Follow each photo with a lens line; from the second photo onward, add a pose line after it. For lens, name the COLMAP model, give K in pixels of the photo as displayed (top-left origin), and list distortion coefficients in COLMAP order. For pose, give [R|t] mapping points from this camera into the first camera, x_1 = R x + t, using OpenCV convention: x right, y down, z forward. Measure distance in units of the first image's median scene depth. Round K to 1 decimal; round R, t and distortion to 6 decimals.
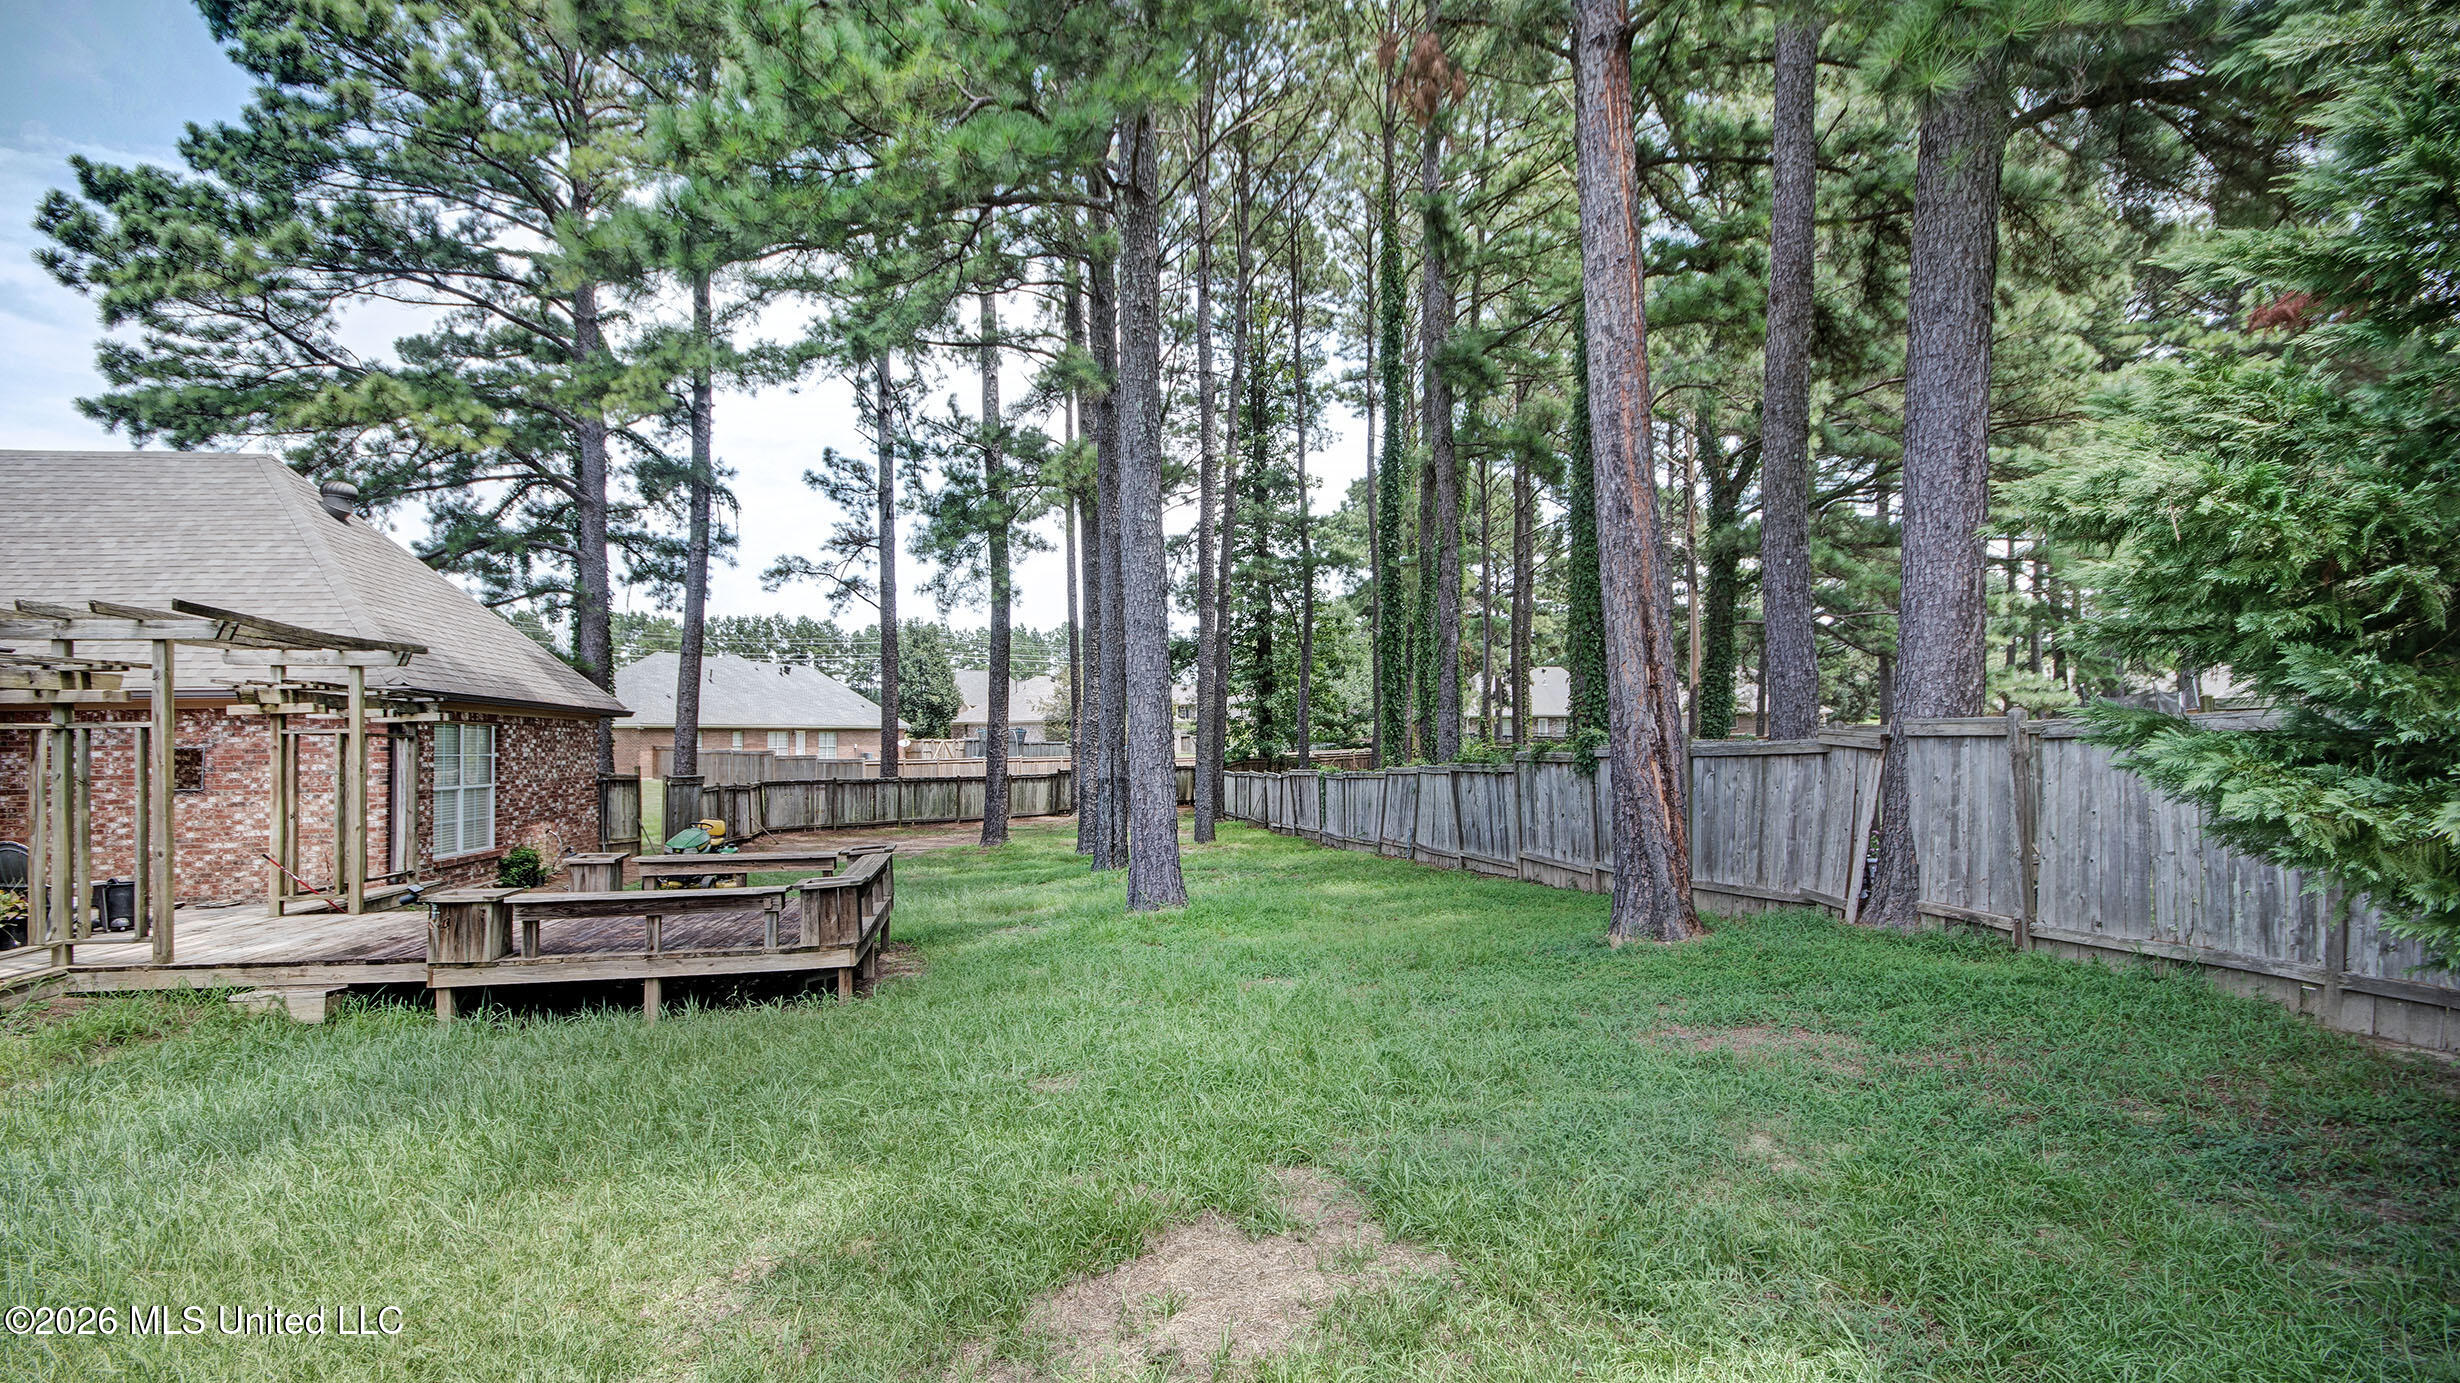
lens RADIAL K [[1090.8, 0, 1227.6], [0, 1090.8, 742.1], [0, 0, 1]] dist [-0.000118, 0.016293]
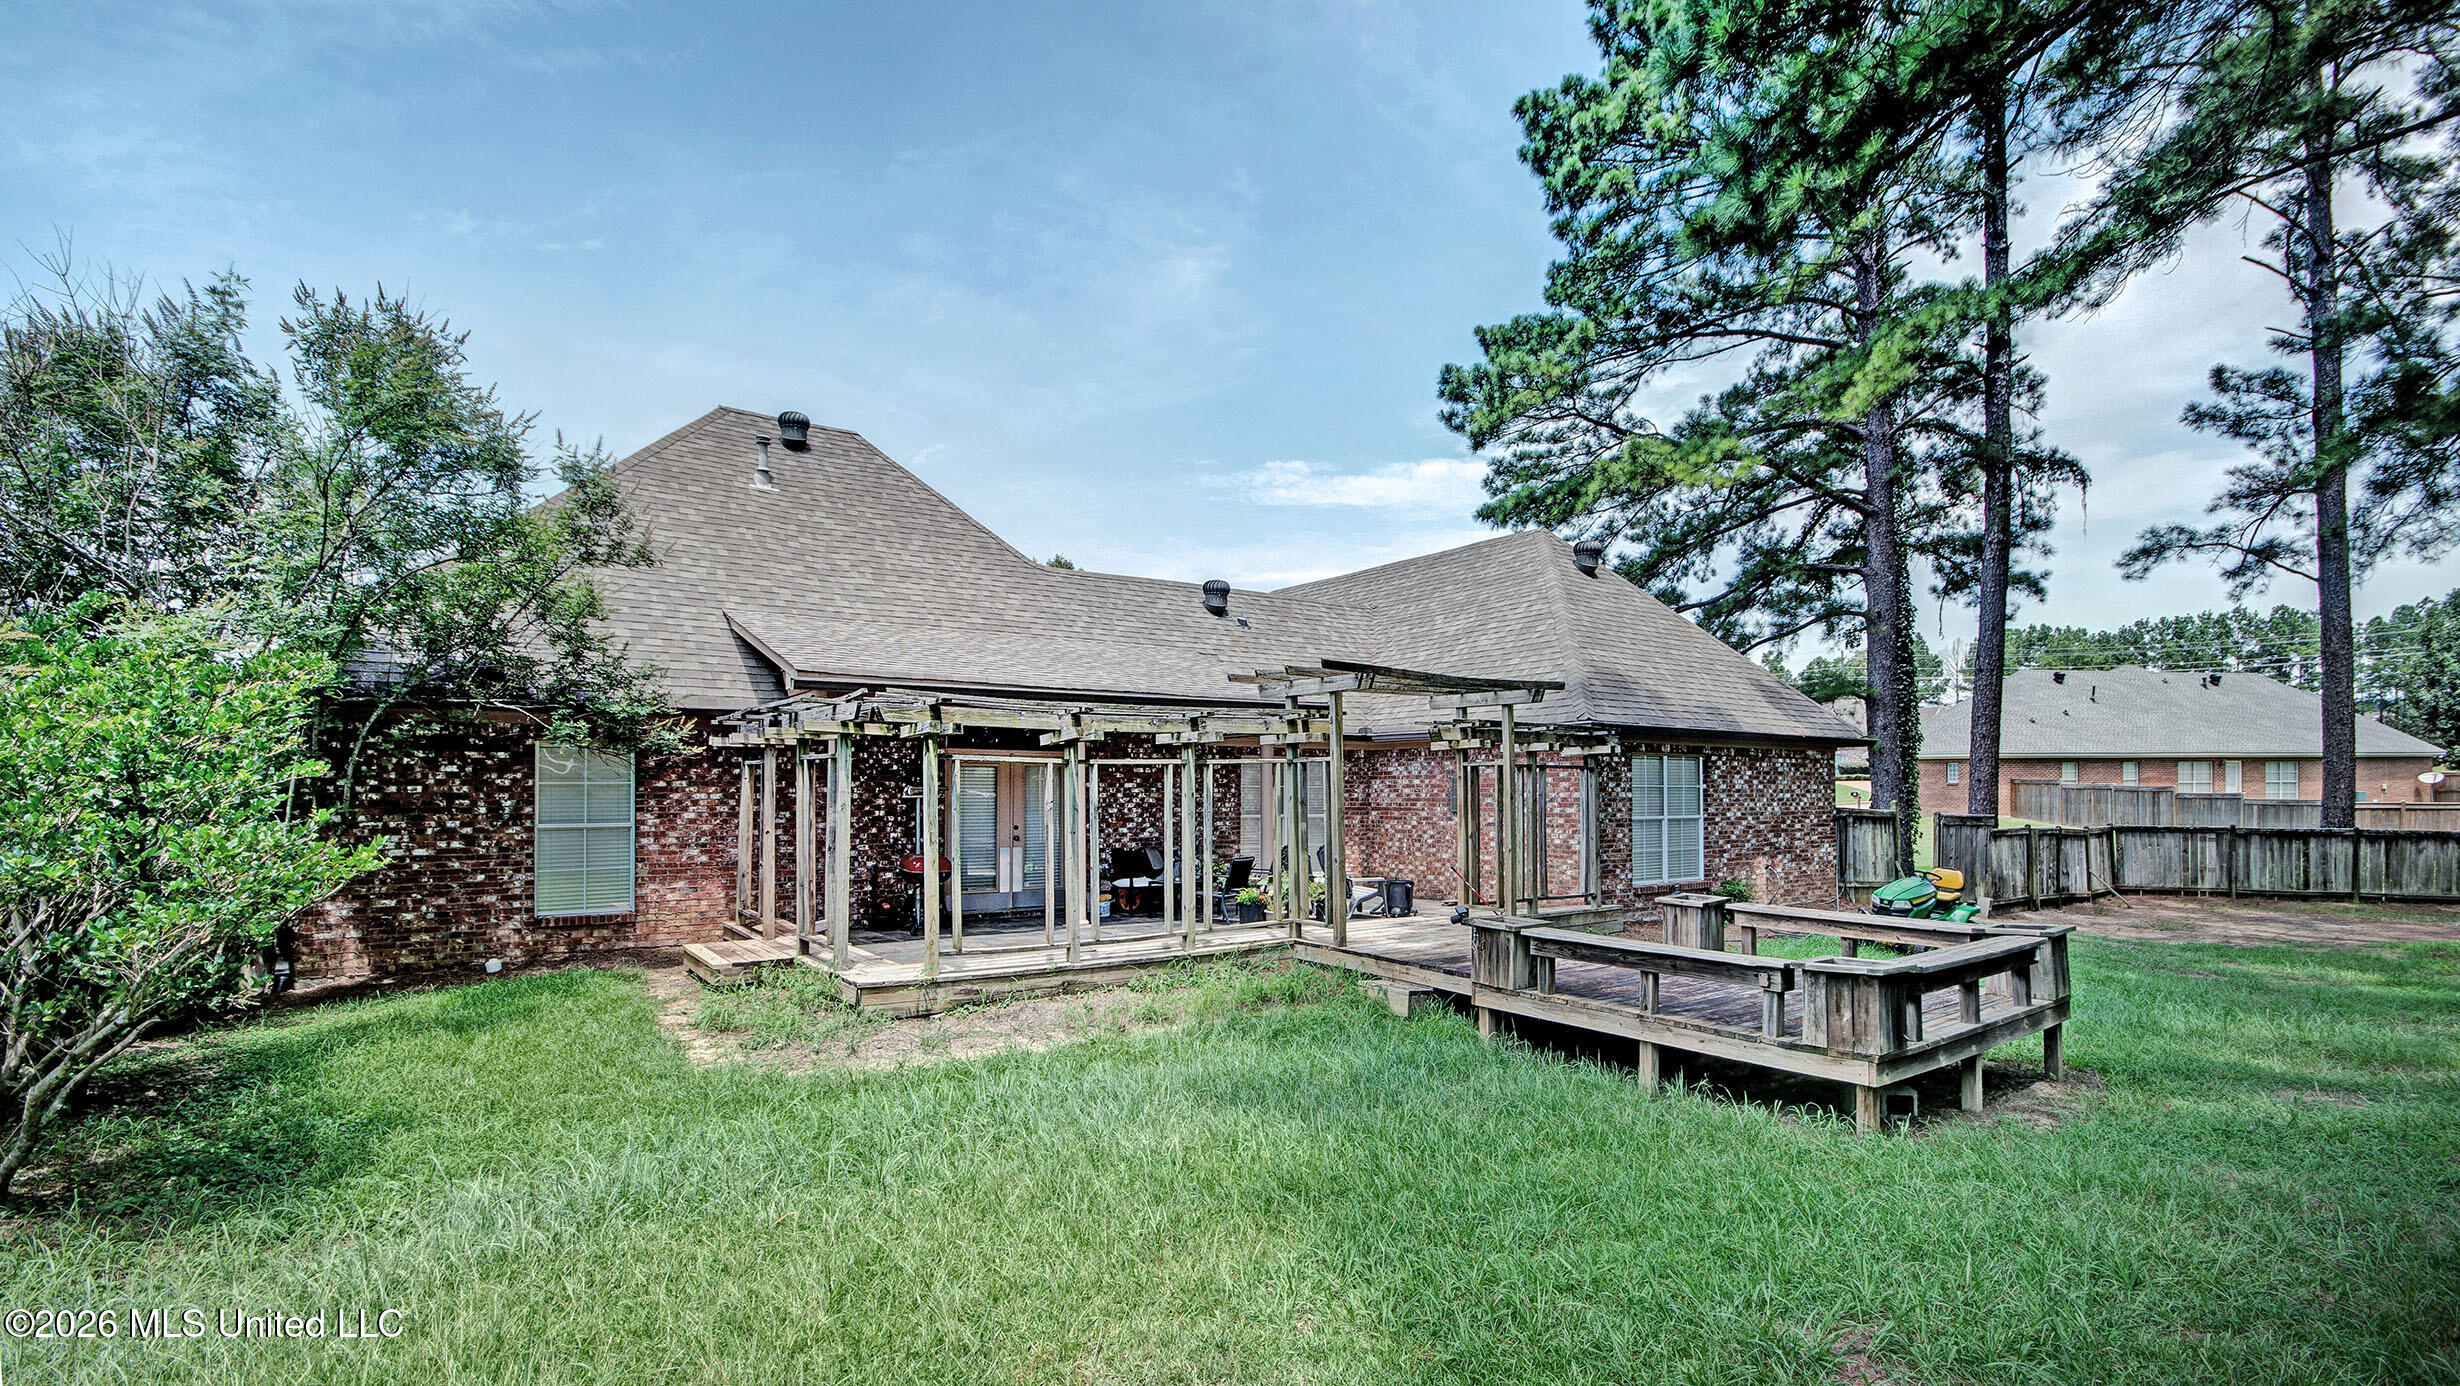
lens RADIAL K [[1135.3, 0, 1229.5], [0, 1135.3, 792.8], [0, 0, 1]] dist [-0.000035, -0.000014]
pose [[0.417123, 0.018534, -0.908661, 0.057503], [-0.003823, 0.999819, 0.018638, -0.000150], [0.908842, -0.004301, 0.417118, 0.112174]]
